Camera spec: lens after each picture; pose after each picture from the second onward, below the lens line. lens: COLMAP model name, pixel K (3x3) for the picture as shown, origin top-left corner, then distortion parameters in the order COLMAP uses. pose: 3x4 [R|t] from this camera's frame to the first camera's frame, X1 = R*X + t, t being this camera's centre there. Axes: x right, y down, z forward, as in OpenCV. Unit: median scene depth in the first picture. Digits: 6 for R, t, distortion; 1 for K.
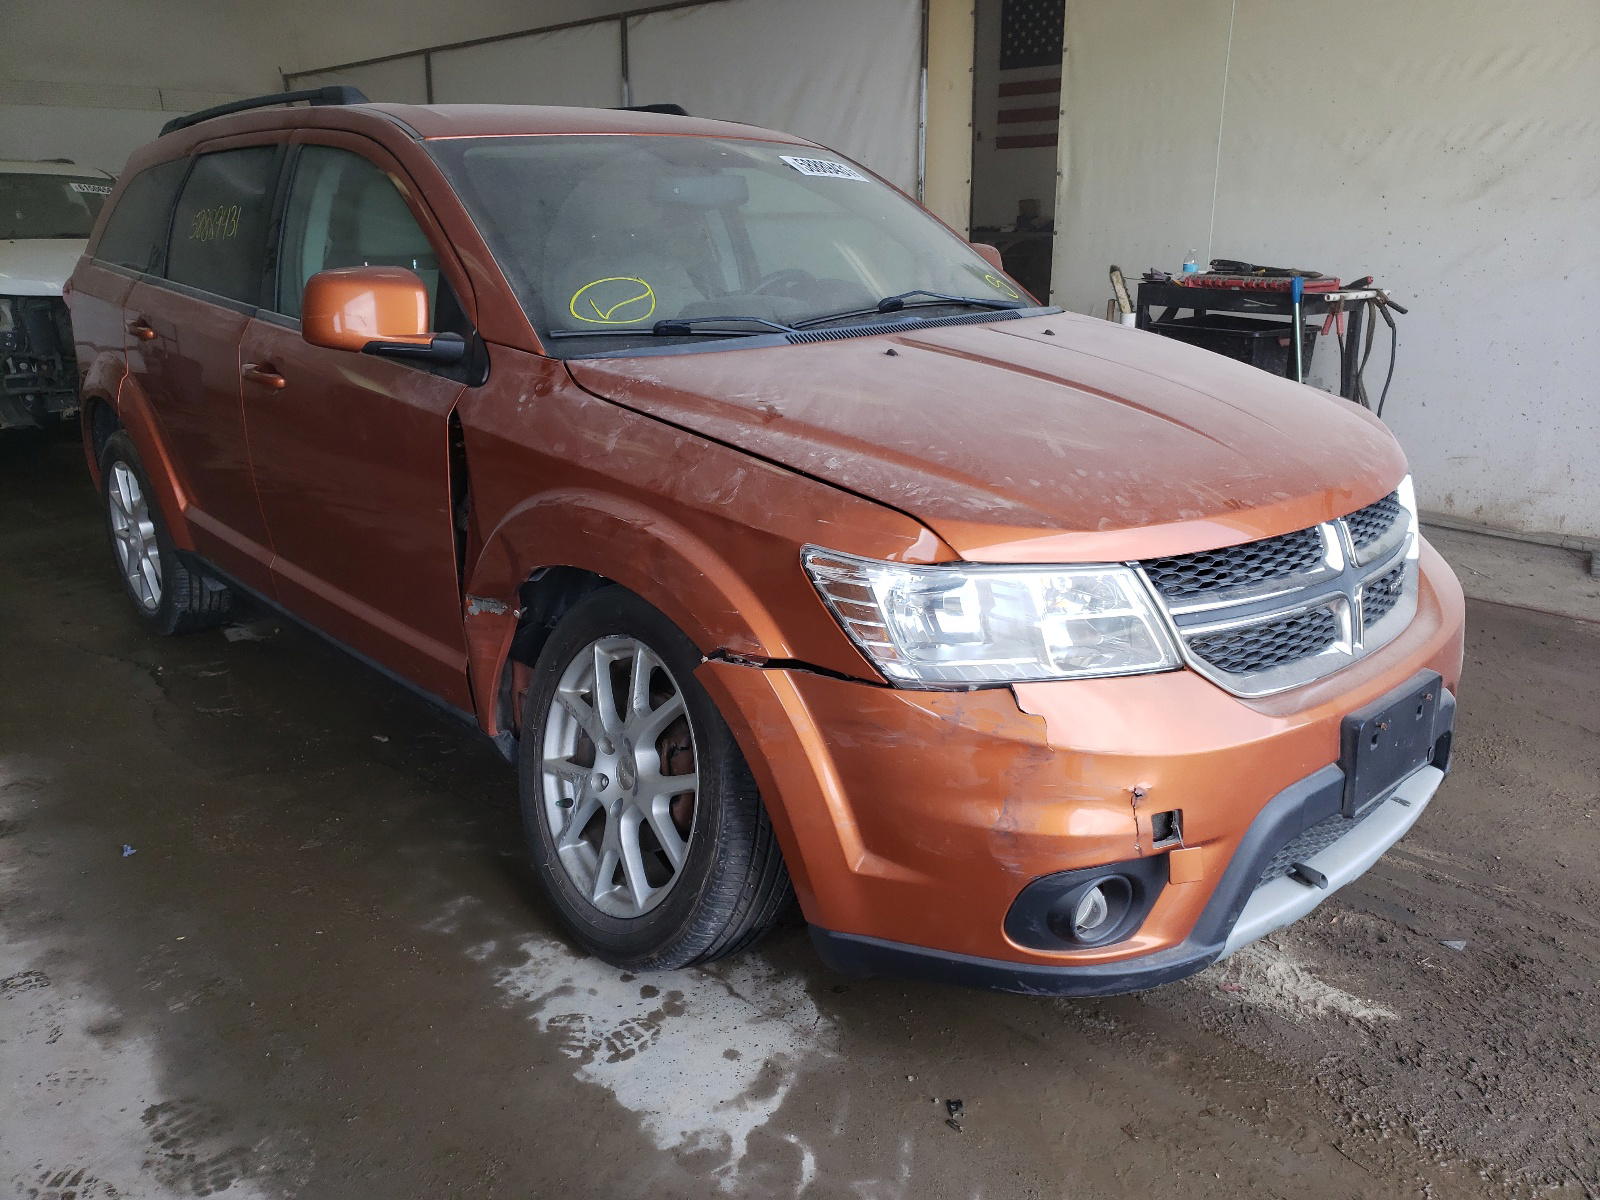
lens RADIAL K [[1293.9, 0, 798.5], [0, 1293.9, 600.4], [0, 0, 1]] dist [0.000571, -0.000486]
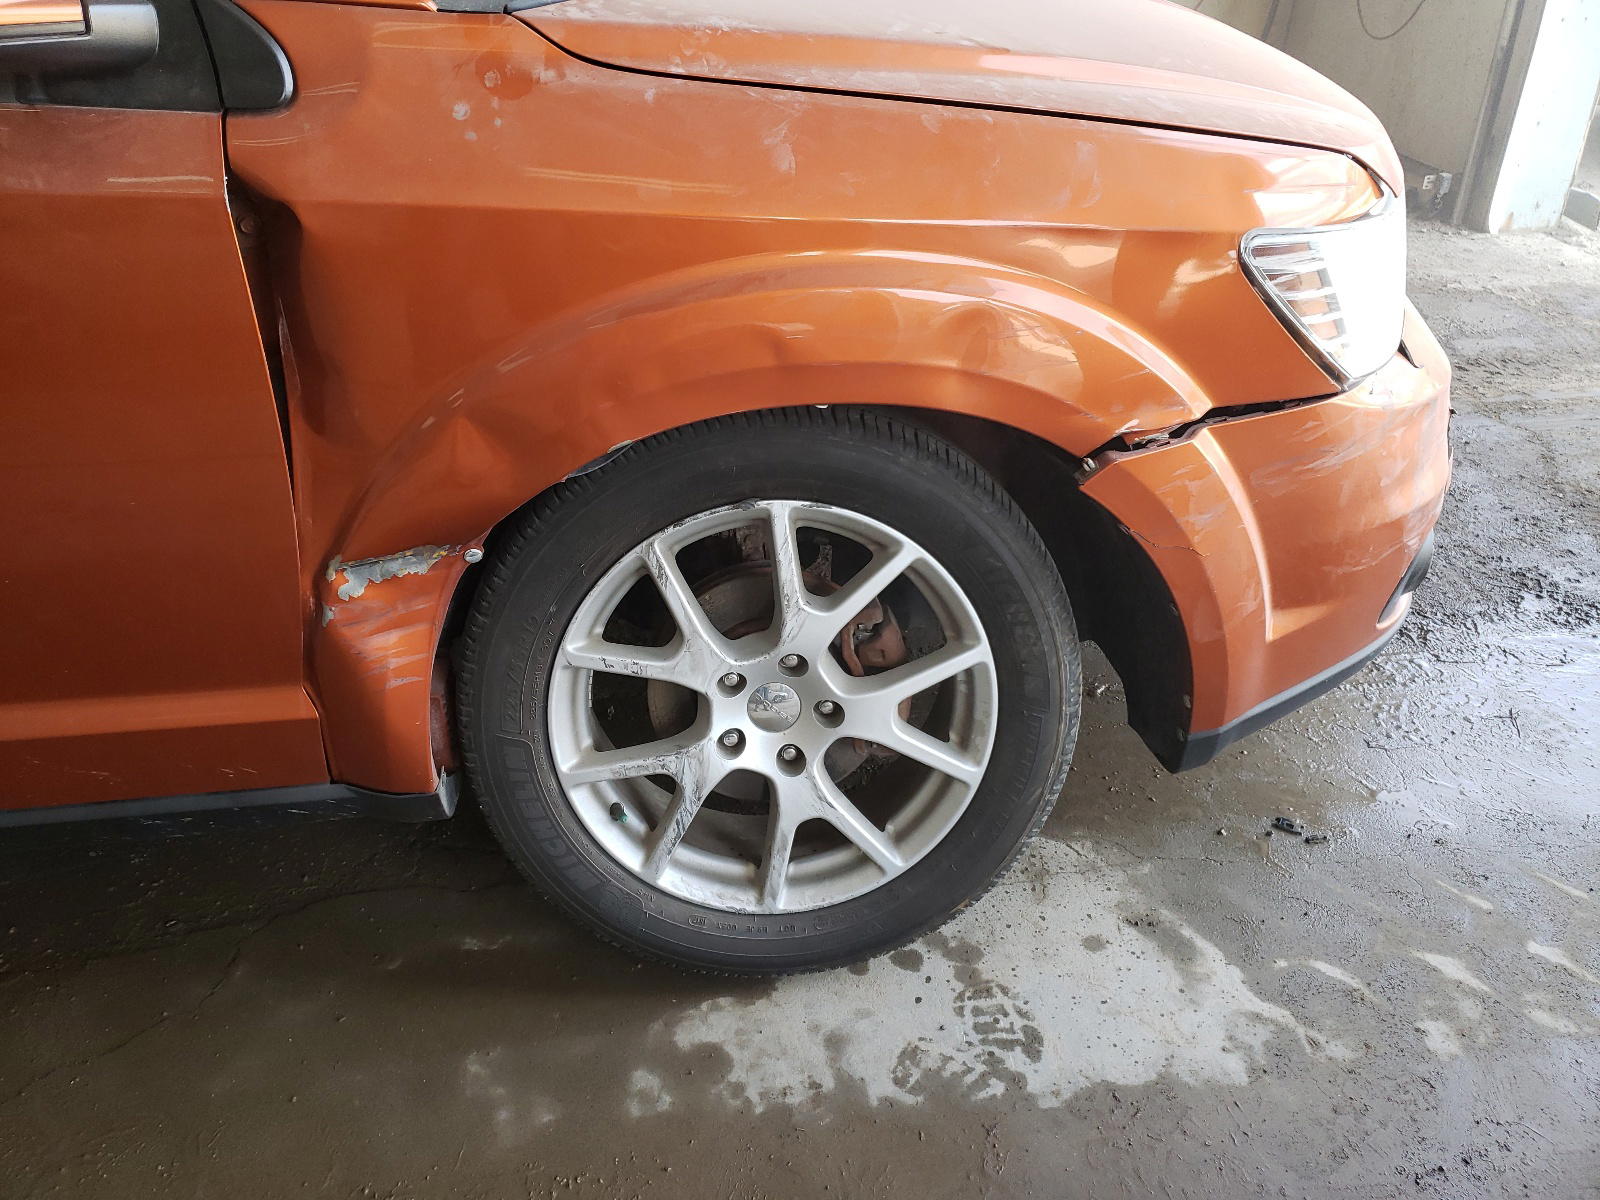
lens RADIAL K [[1293.9, 0, 799.6], [0, 1293.9, 597.4], [0, 0, 1]] dist [0.000571, -0.000486]
pose [[0.571752, -0.439063, 0.693054, -0.620158], [0.239488, 0.897275, 0.370869, -0.164594], [-0.784694, -0.046067, 0.618169, 0.709173]]
